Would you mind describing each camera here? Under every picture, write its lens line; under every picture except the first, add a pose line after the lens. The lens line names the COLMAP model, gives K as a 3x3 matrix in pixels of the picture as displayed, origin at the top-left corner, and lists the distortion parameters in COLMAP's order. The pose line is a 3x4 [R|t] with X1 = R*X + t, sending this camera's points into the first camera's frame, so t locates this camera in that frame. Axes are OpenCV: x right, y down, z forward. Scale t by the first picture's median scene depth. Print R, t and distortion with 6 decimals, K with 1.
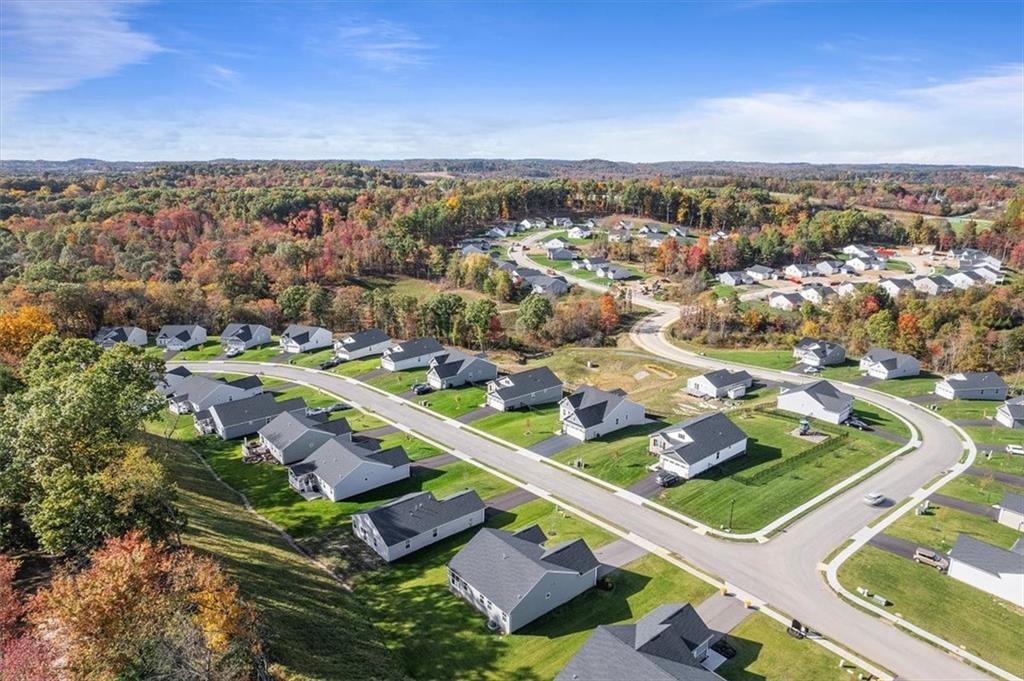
lens RADIAL K [[665.1, 0, 512.0], [0, 665.1, 340.5], [0, 0, 1]] dist [-0.054772, 0.052473]
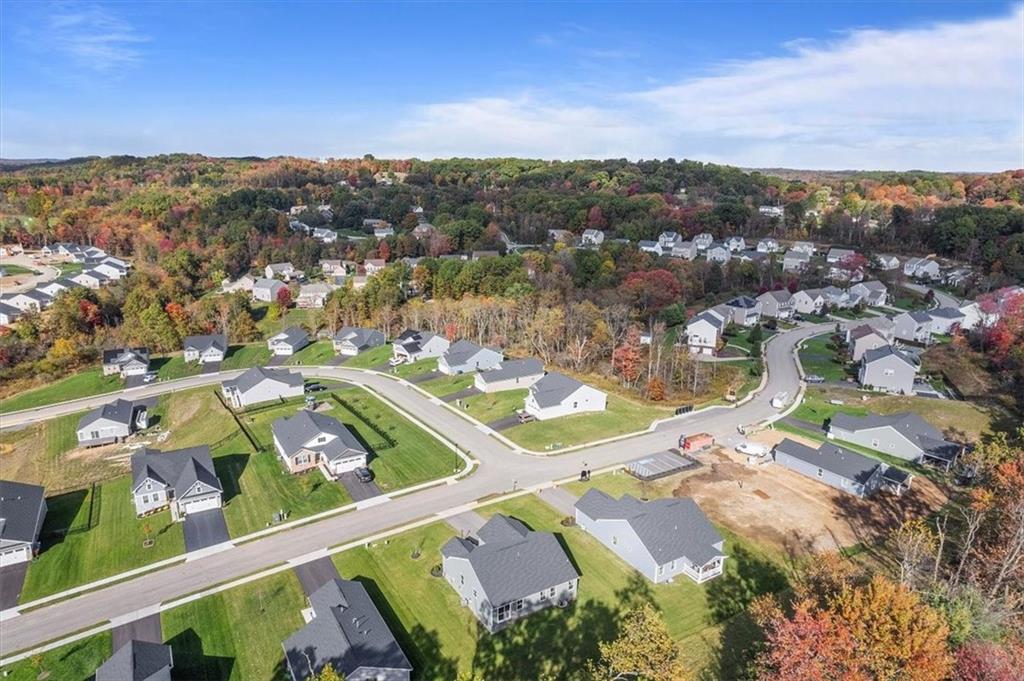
lens RADIAL K [[673.4, 0, 512.7], [0, 673.4, 304.6], [0, 0, 1]] dist [-0.059907, 0.056567]
pose [[0.168045, -0.211232, 0.962882, -0.324223], [0.252550, 0.953398, 0.165076, -0.074036], [-0.952880, 0.215435, 0.213560, 0.249259]]
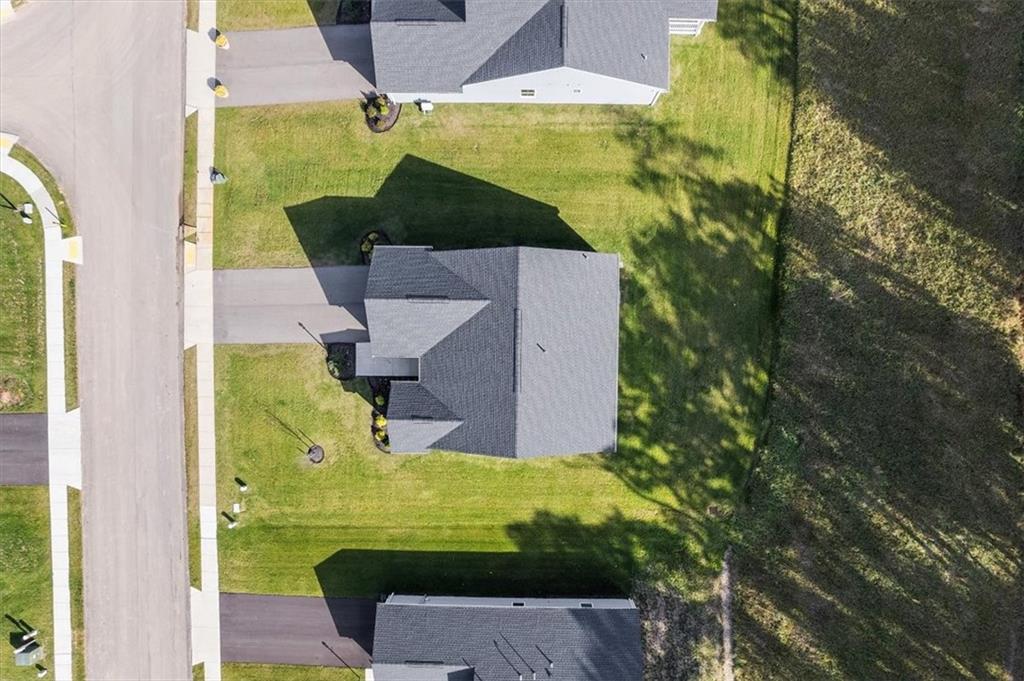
lens RADIAL K [[665.1, 0, 512.0], [0, 665.1, 340.5], [0, 0, 1]] dist [-0.054772, 0.052473]
pose [[-0.755949, -0.654627, -0.002000, 0.003984], [0.186477, -0.218267, 0.957907, -0.047401], [-0.627509, 0.723756, 0.287072, 0.307703]]
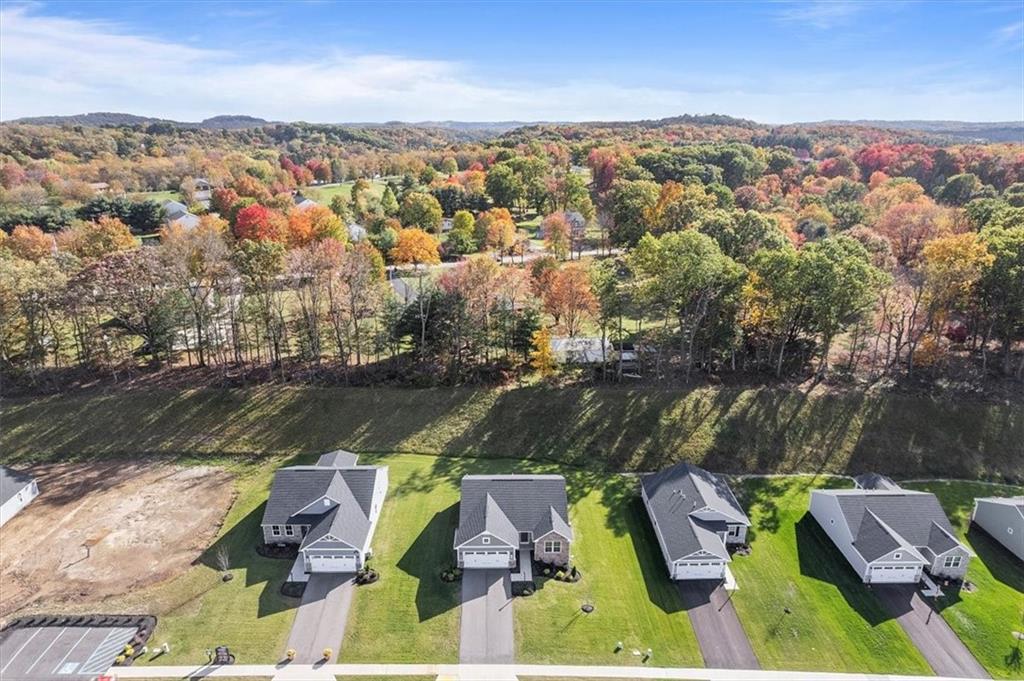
lens RADIAL K [[665.1, 0, 512.0], [0, 665.1, 340.5], [0, 0, 1]] dist [-0.054772, 0.052473]
pose [[-0.643282, 0.238587, -0.727506, 0.231218], [-0.202969, 0.863067, 0.462515, -0.106170], [0.738236, 0.445188, -0.506769, 0.496441]]
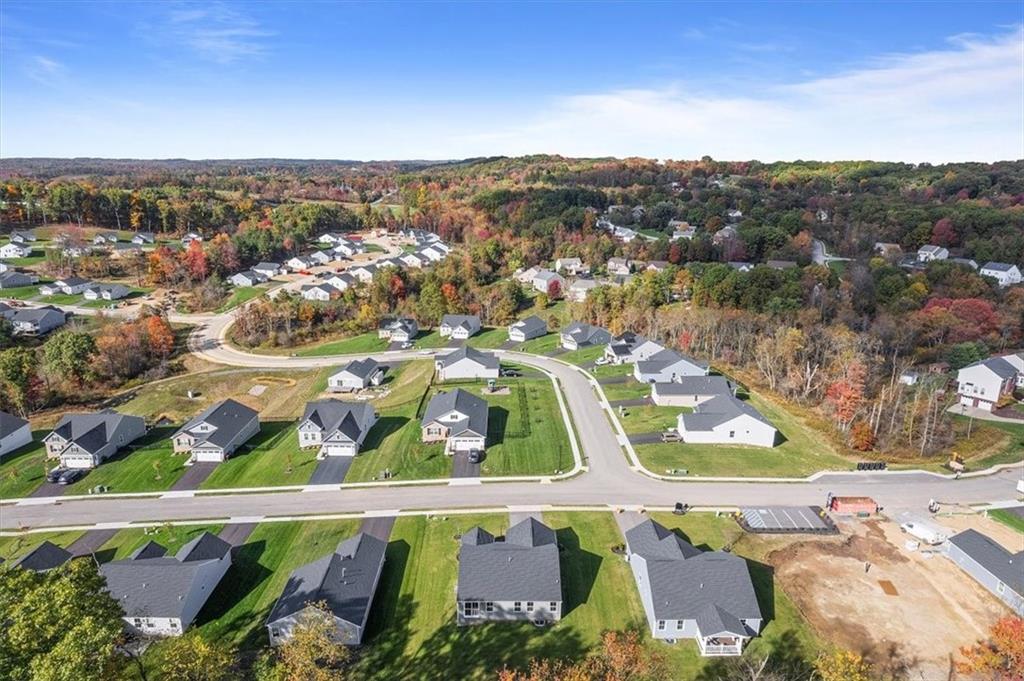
lens RADIAL K [[673.4, 0, 512.7], [0, 673.4, 304.6], [0, 0, 1]] dist [-0.059907, 0.056567]
pose [[0.639305, -0.164531, 0.751145, -0.249030], [0.200080, 0.978786, 0.044104, -0.033294], [-0.742467, 0.122093, 0.658662, 0.099591]]
